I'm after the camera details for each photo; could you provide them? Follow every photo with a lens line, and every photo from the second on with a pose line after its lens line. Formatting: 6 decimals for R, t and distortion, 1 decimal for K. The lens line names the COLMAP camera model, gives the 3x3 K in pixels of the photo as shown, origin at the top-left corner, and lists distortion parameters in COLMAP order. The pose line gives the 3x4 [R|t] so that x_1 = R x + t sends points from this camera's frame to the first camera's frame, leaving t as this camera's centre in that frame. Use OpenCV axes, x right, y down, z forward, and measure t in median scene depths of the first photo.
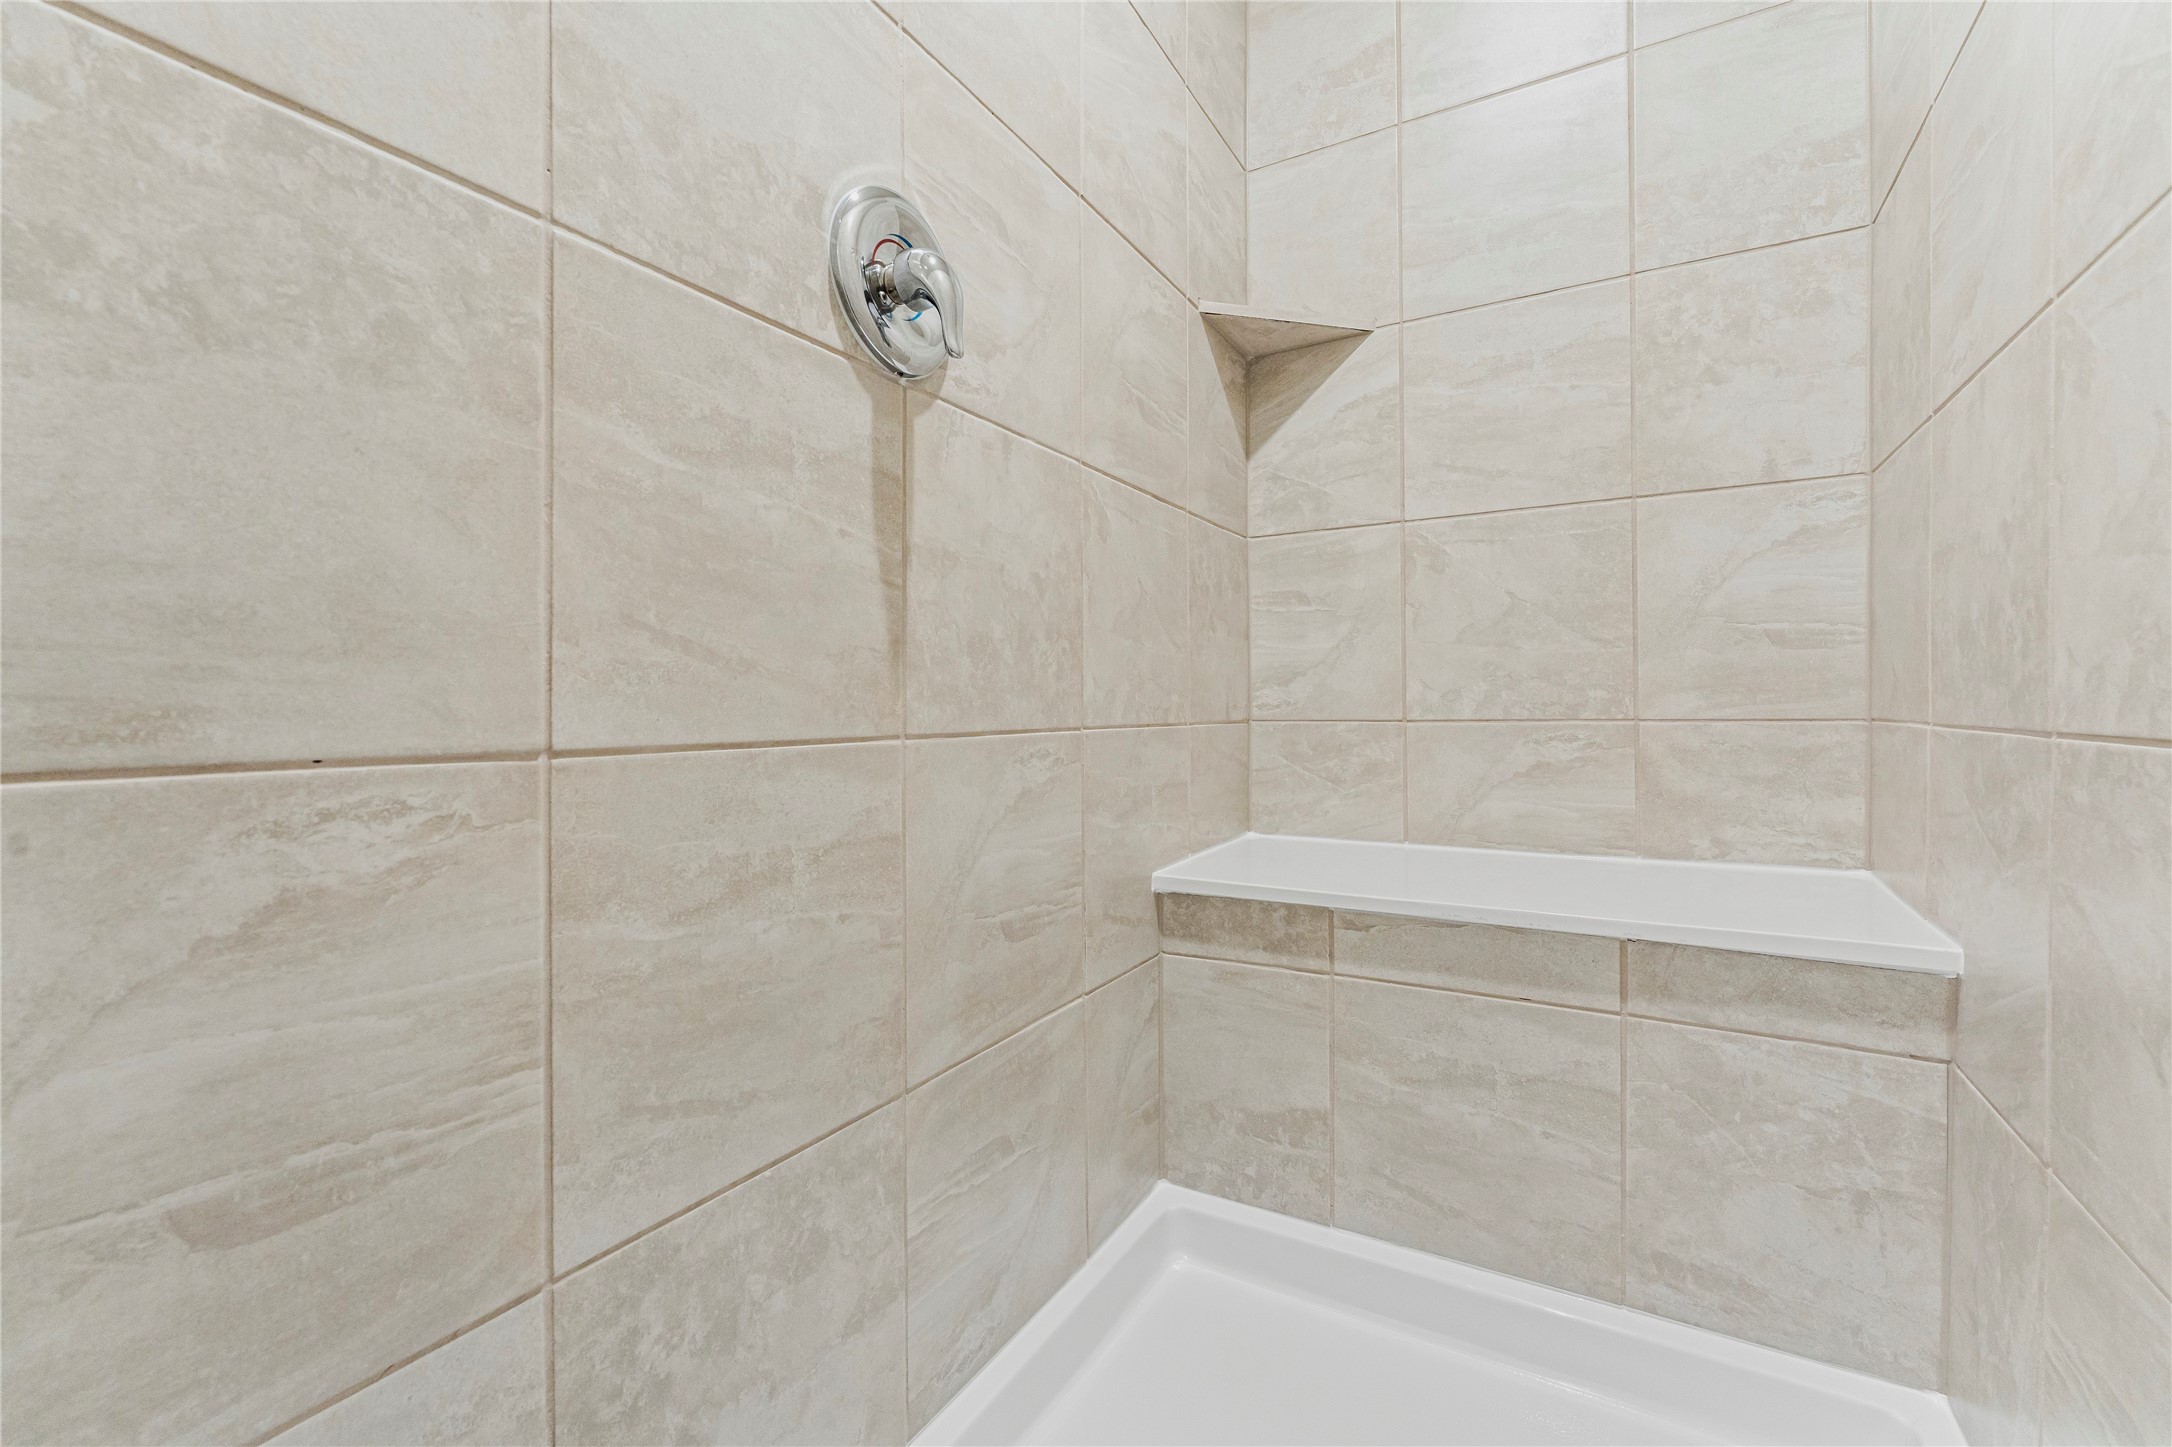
lens RADIAL K [[904.2, 0, 1097.1], [0, 904.2, 710.6], [0, 0, 1]] dist [-0.006304, 0.000441]
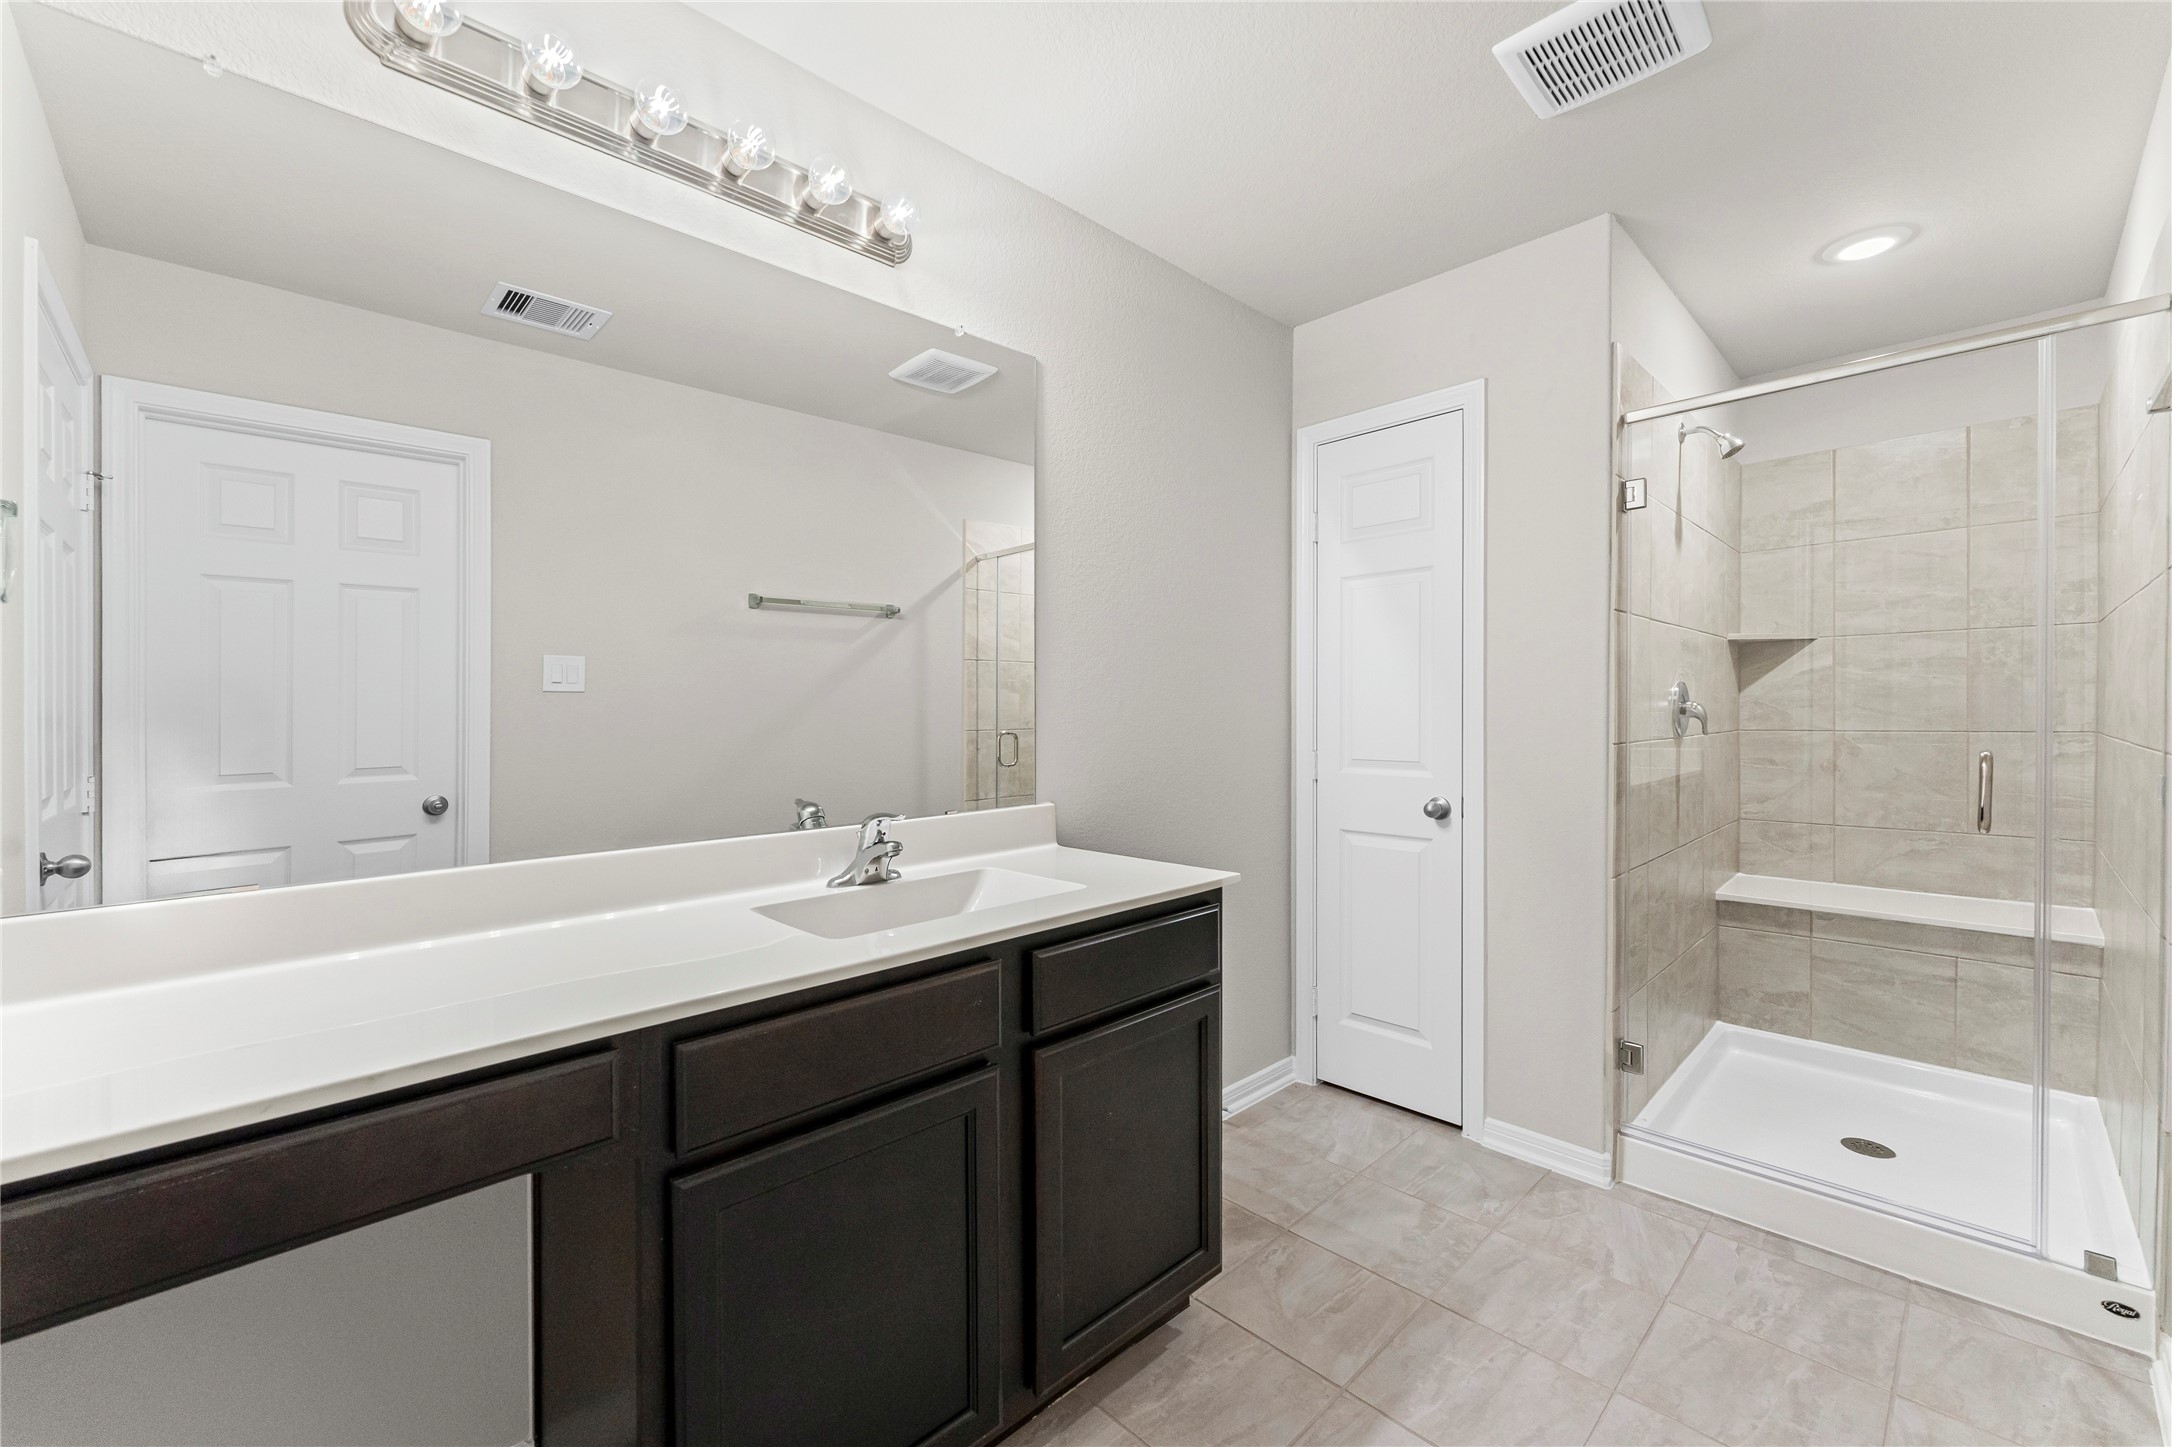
lens RADIAL K [[872.2, 0, 1087.3], [0, 872.2, 723.7], [0, 0, 1]] dist [-0.002080, 0.000185]
pose [[0.960674, -0.000453, -0.277678, -0.907859], [0.004801, 0.999876, 0.014981, -0.311877], [0.277637, -0.015725, 0.960557, -1.690612]]
